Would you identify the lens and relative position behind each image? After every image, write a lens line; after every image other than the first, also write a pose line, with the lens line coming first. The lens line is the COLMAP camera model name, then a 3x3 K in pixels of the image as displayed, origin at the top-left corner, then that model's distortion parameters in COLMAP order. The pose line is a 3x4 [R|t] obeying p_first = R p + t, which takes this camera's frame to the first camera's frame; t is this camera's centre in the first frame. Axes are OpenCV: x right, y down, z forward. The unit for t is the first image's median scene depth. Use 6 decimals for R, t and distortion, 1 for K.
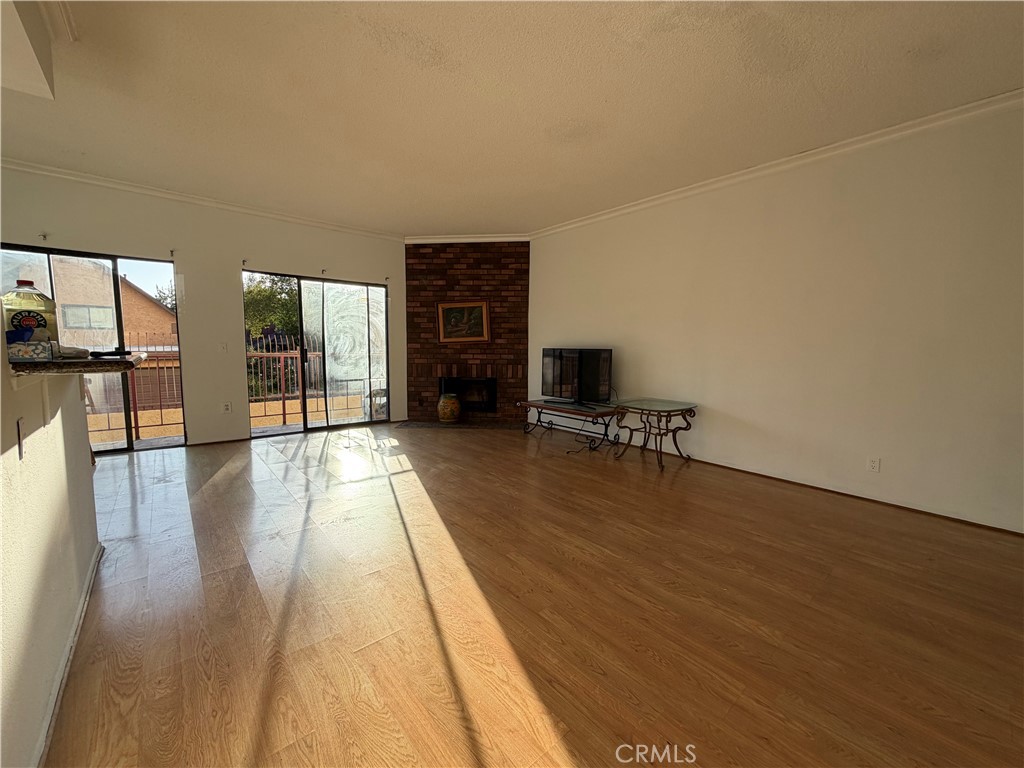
lens RADIAL K [[407.8, 0, 510.3], [0, 407.8, 385.5], [0, 0, 1]] dist [-0.000832, 0.000144]
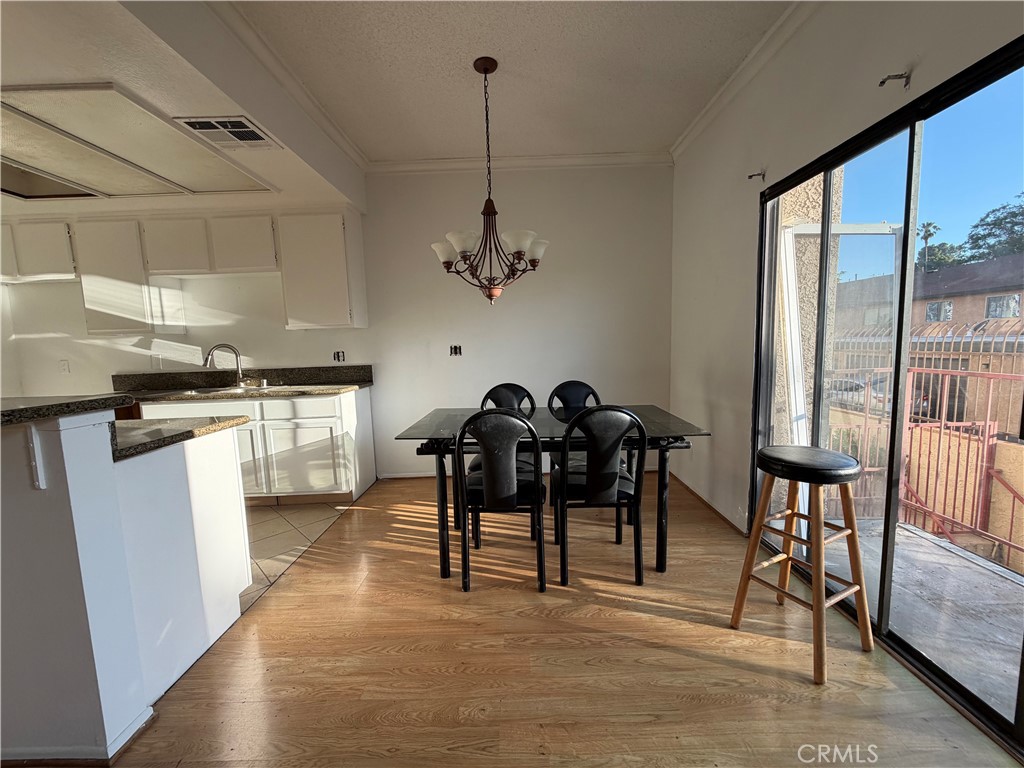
lens RADIAL K [[407.8, 0, 510.3], [0, 407.8, 385.5], [0, 0, 1]] dist [-0.000832, 0.000144]
pose [[-0.652746, 0.089209, -0.752306, -0.376641], [-0.052999, 0.985232, 0.162814, -0.079746], [0.755721, 0.146147, -0.638378, 0.638903]]
